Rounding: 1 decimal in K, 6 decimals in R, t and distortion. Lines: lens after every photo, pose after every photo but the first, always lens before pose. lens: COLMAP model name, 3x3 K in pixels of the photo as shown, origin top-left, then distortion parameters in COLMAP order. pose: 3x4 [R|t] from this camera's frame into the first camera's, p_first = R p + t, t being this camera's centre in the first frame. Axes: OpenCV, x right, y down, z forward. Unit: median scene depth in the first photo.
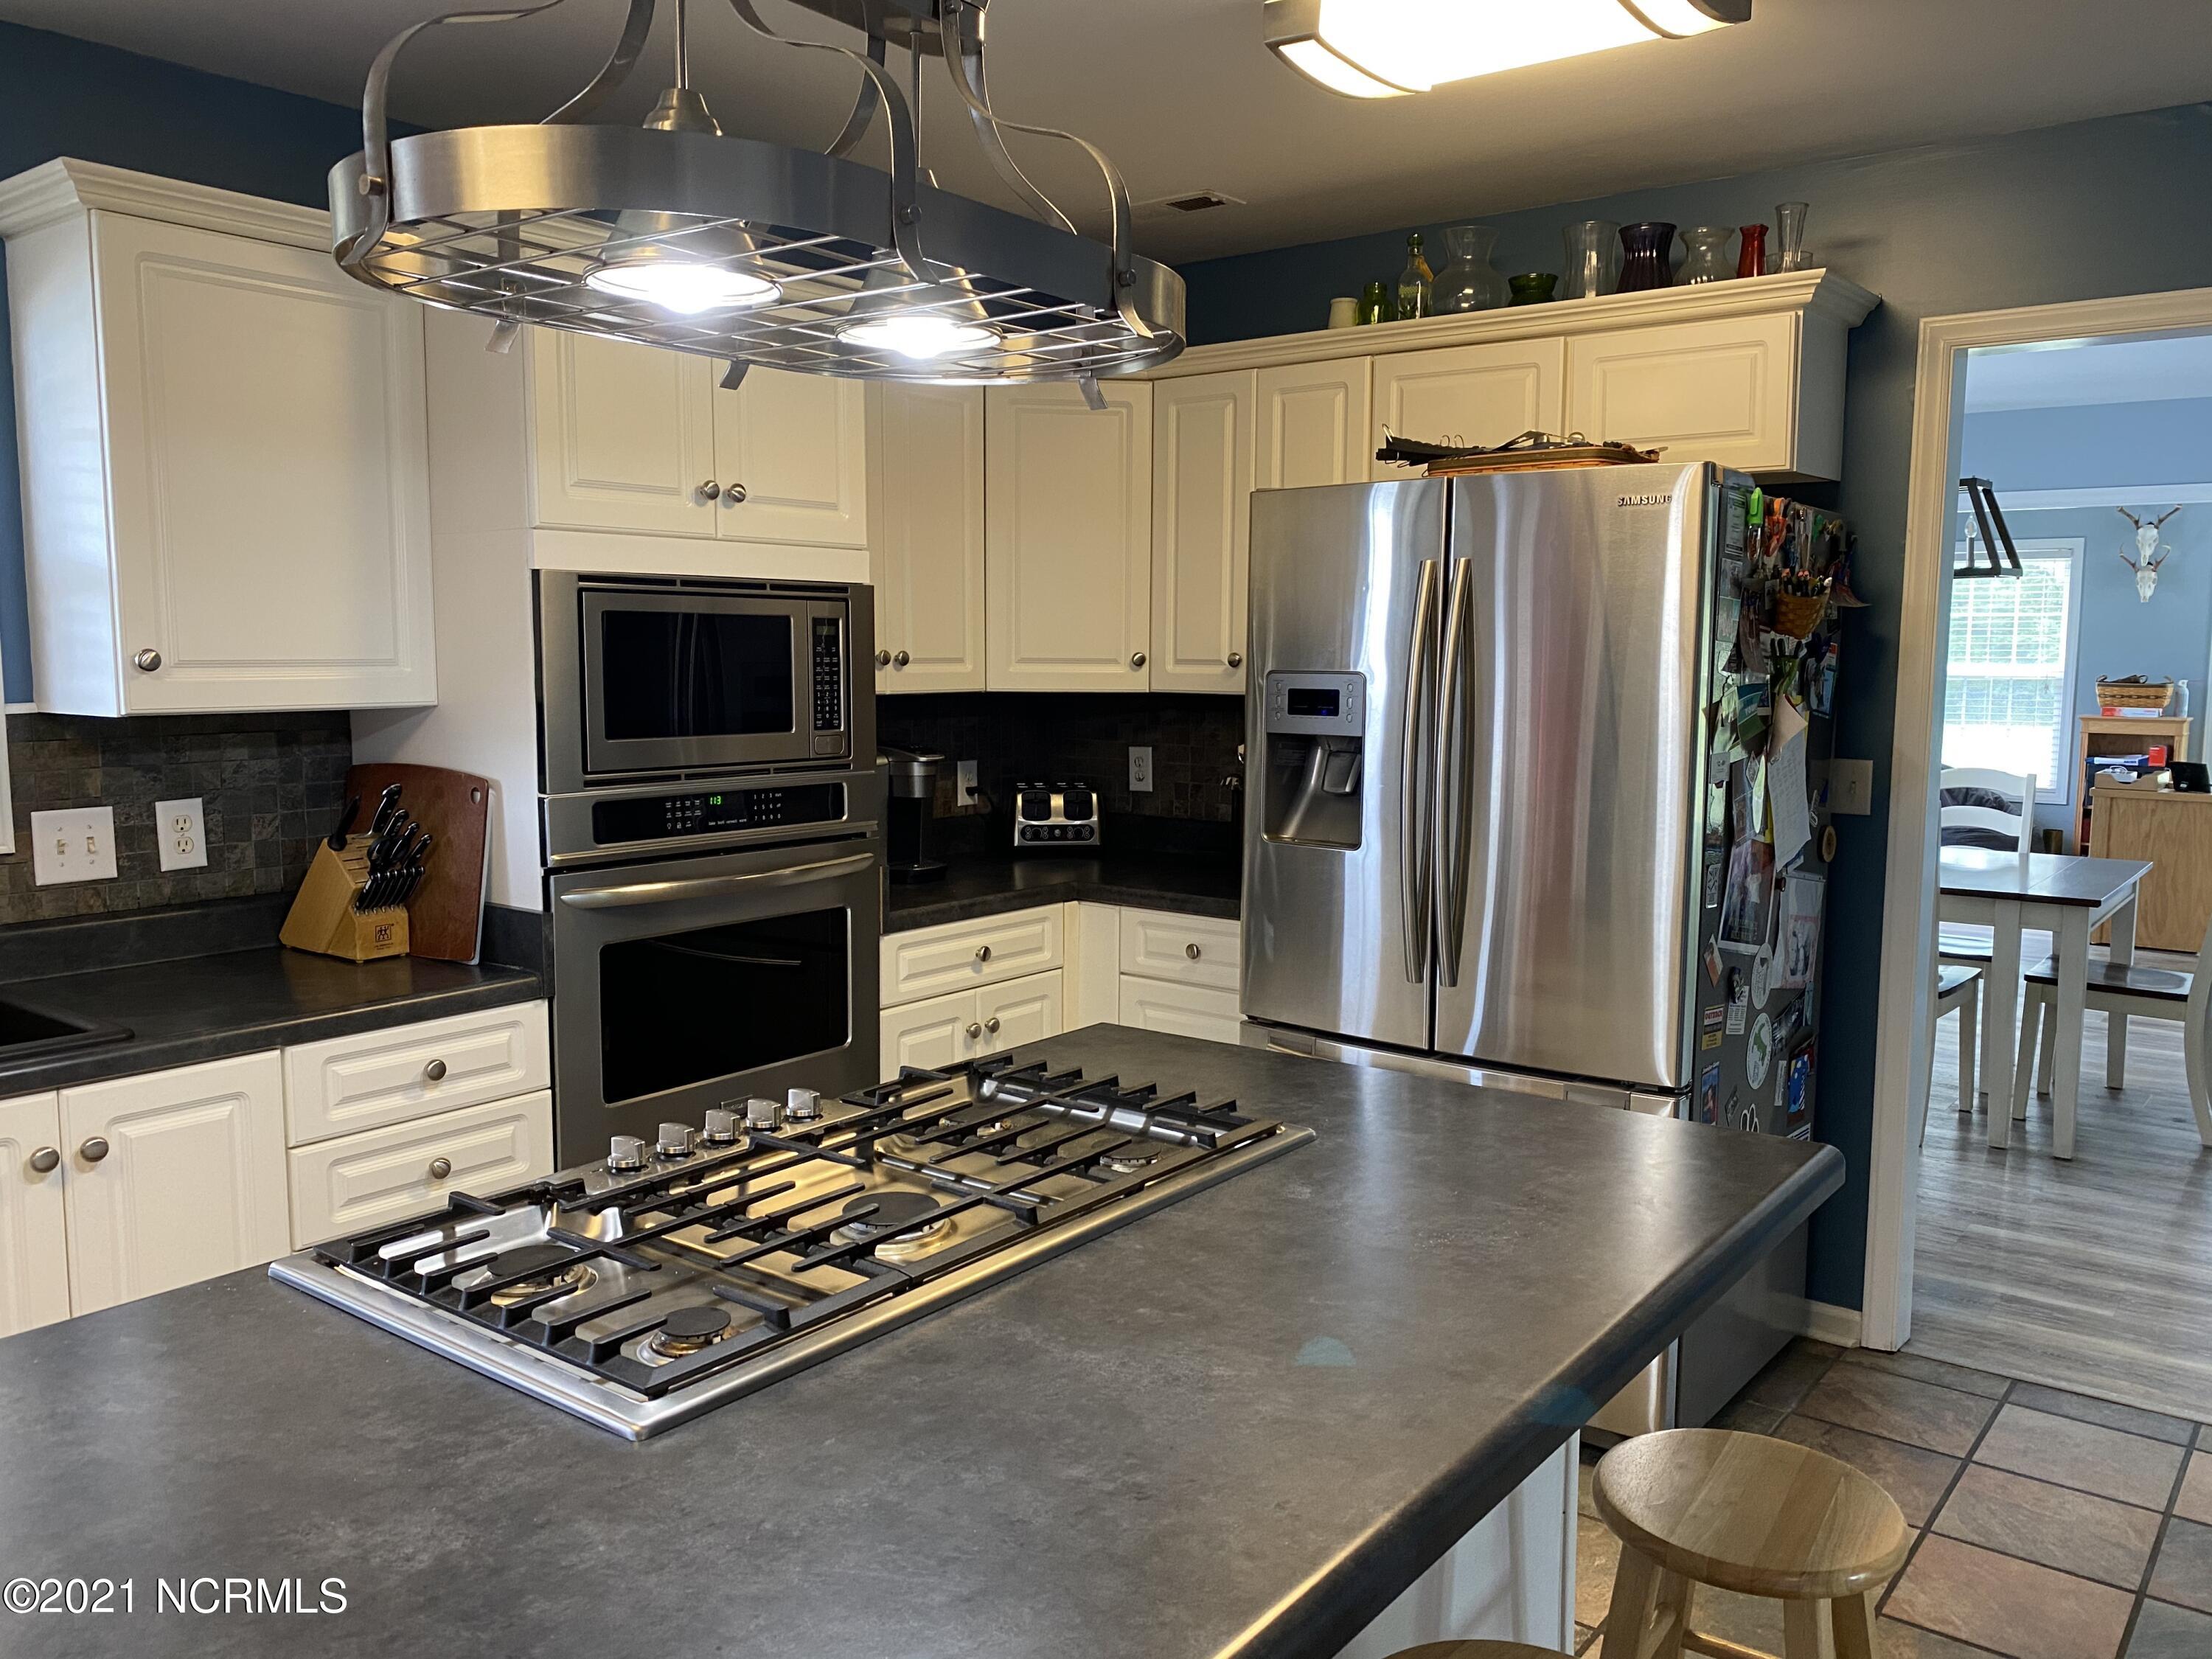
lens RADIAL K [[1696.4, 0, 1107.1], [0, 1696.4, 820.7], [0, 0, 1]] dist [0.112247, -0.187279]
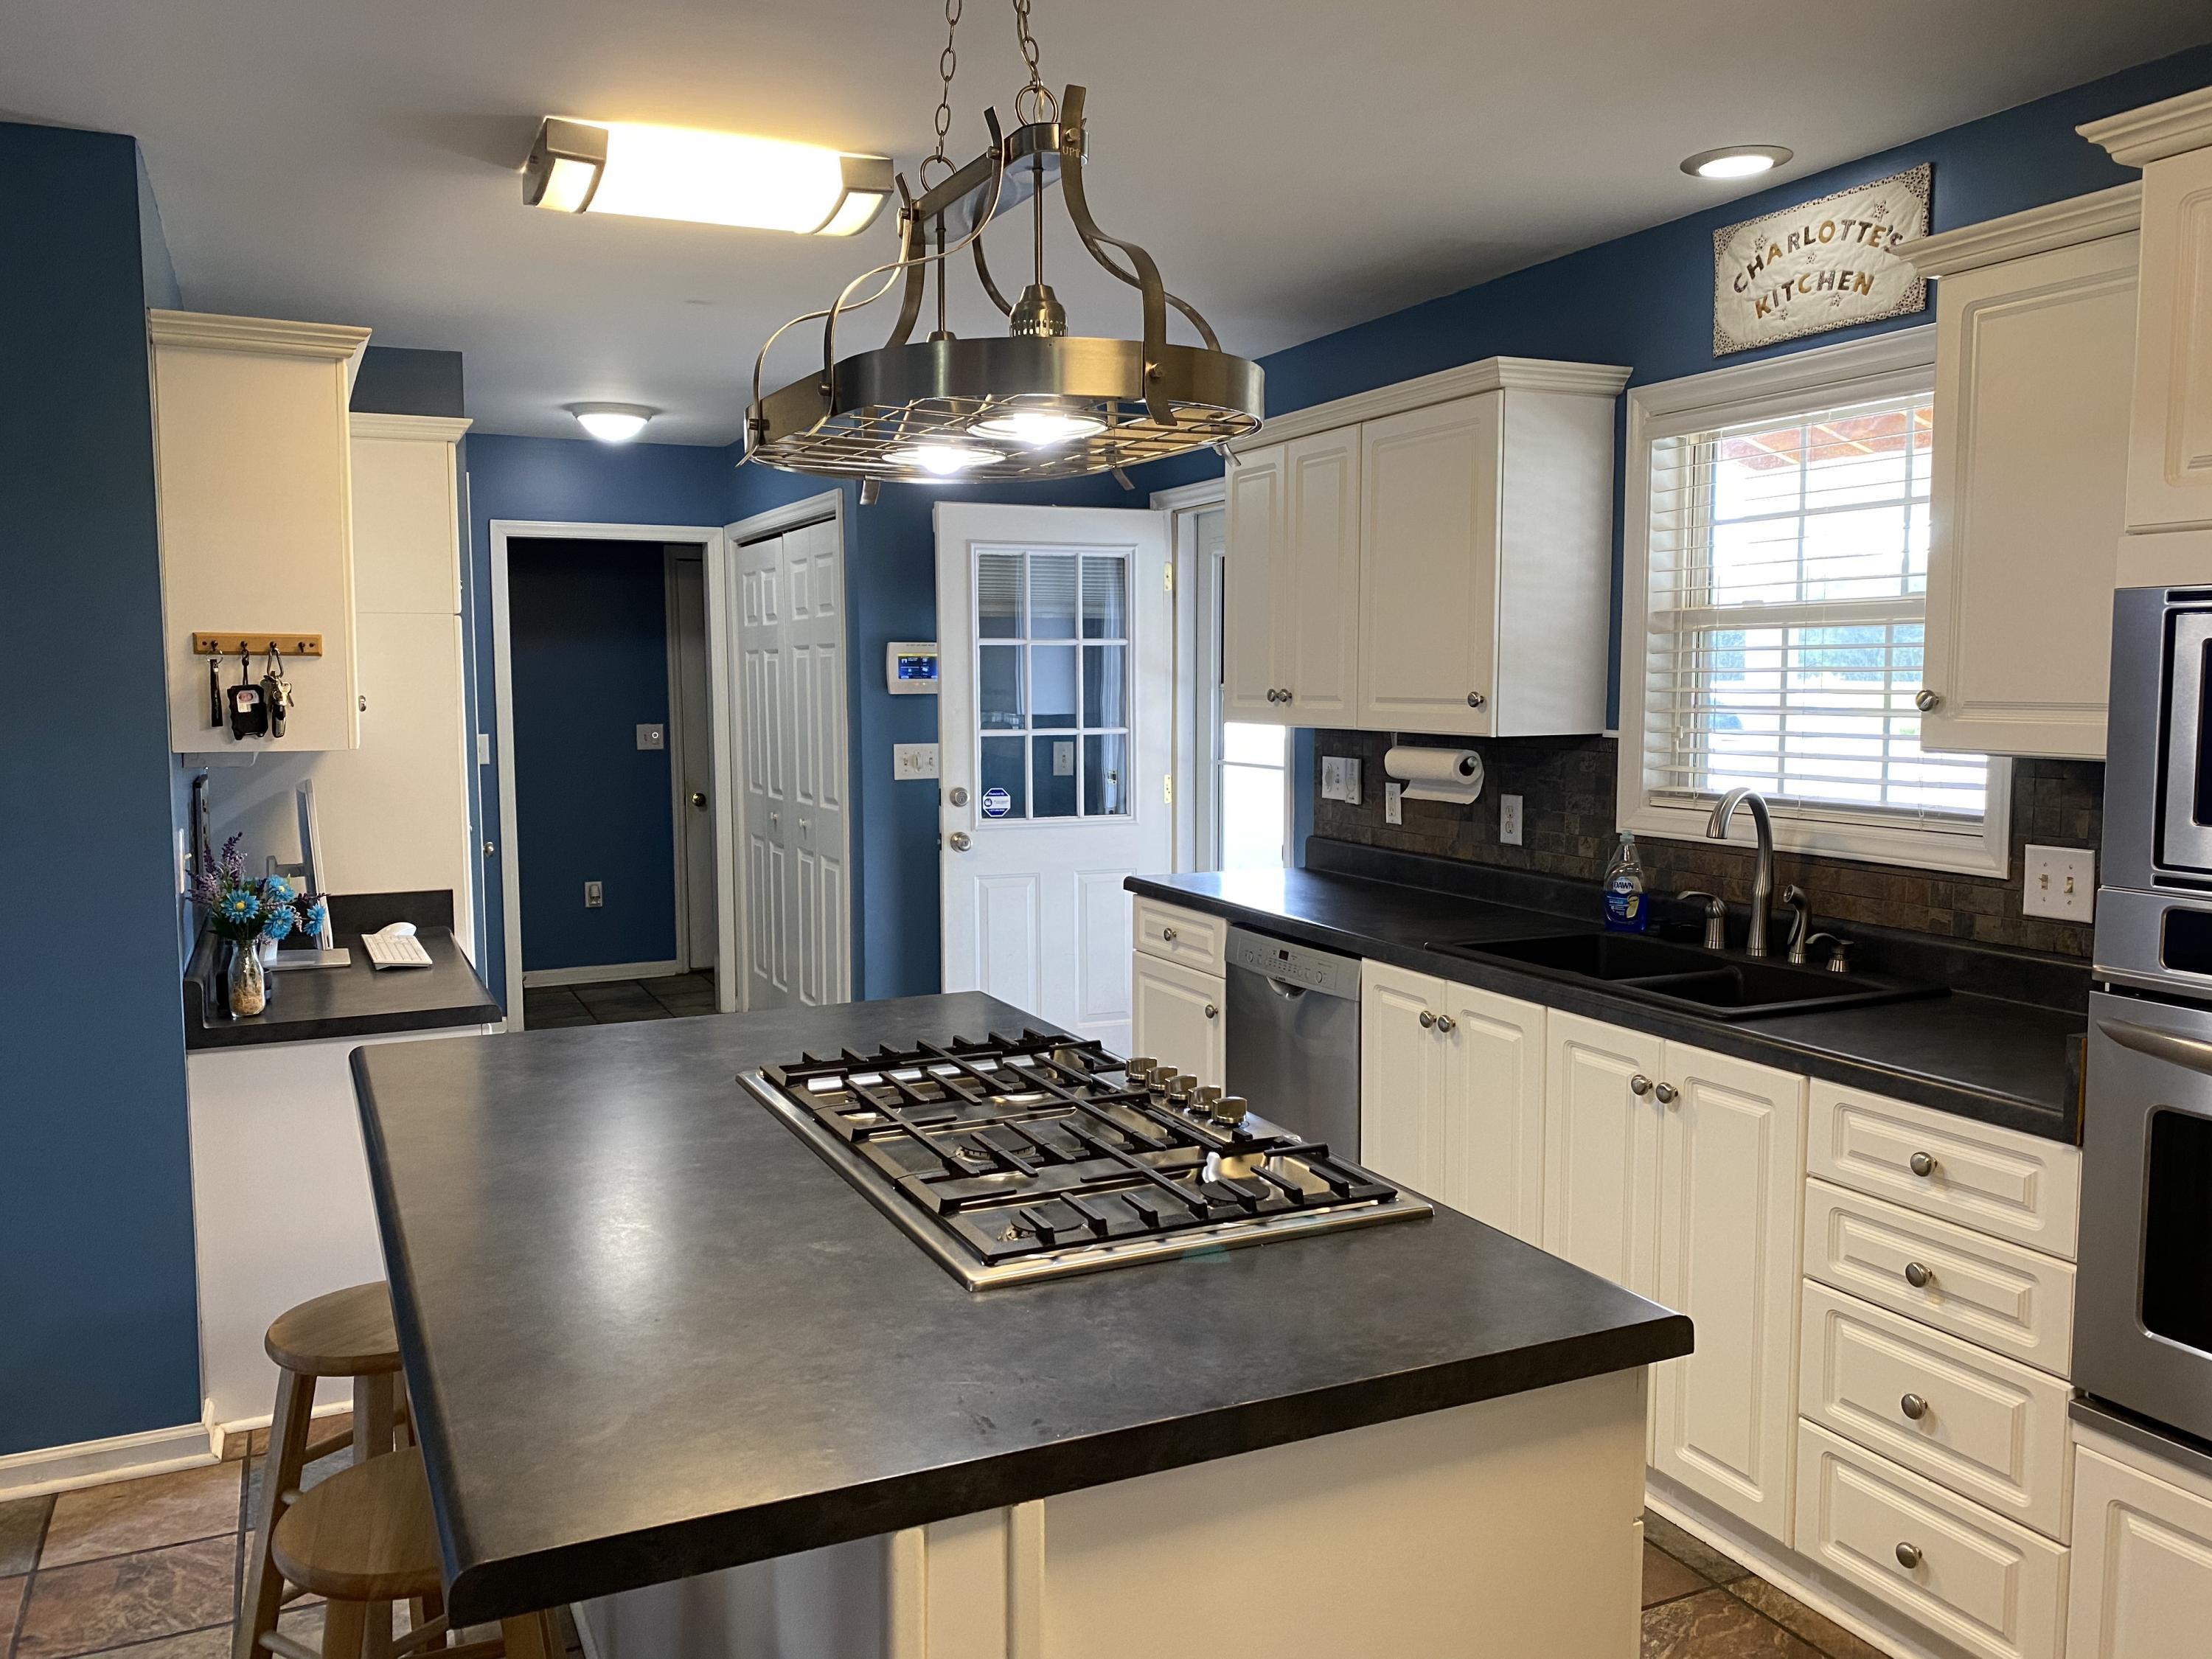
lens RADIAL K [[1699.6, 0, 1107.3], [0, 1699.6, 819.2], [0, 0, 1]] dist [0.036077, -0.033996]
pose [[-0.448448, 0.074933, -0.890662, 0.487907], [-0.092272, 0.987274, 0.129520, -0.090831], [0.889033, 0.140267, -0.435827, 0.838211]]
